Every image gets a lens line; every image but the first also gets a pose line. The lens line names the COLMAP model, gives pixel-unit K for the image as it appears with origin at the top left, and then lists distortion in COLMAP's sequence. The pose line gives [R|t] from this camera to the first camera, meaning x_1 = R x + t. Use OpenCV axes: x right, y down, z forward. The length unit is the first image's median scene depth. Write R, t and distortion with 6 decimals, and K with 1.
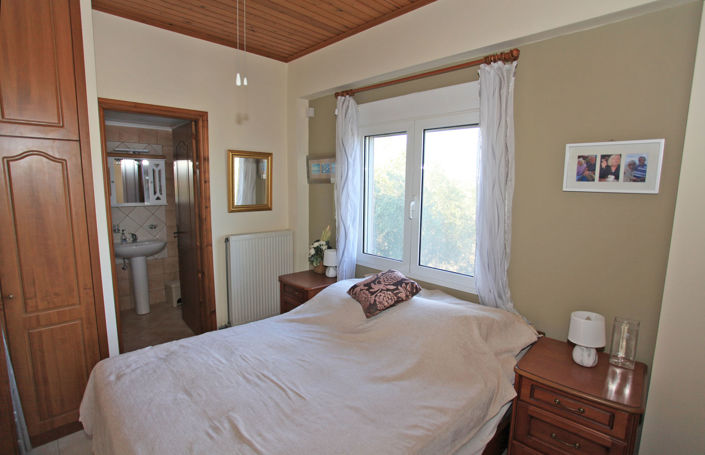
lens RADIAL K [[349.0, 0, 351.7], [0, 349.0, 227.8], [0, 0, 1]] dist [-0.028809, 0.000062]
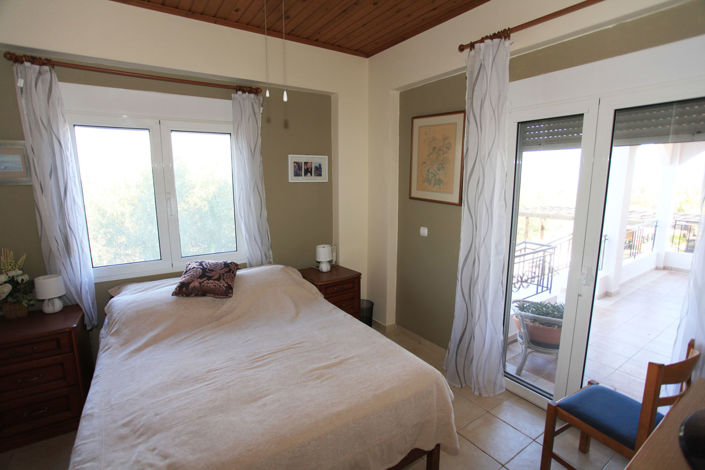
lens RADIAL K [[340.9, 0, 352.2], [0, 340.9, 232.6], [0, 0, 1]] dist [-0.030456, 0.004264]
pose [[0.182983, -0.171897, 0.967971, -1.035752], [0.134179, 0.979748, 0.148624, -0.074222], [-0.973917, 0.102686, 0.202342, 0.400297]]
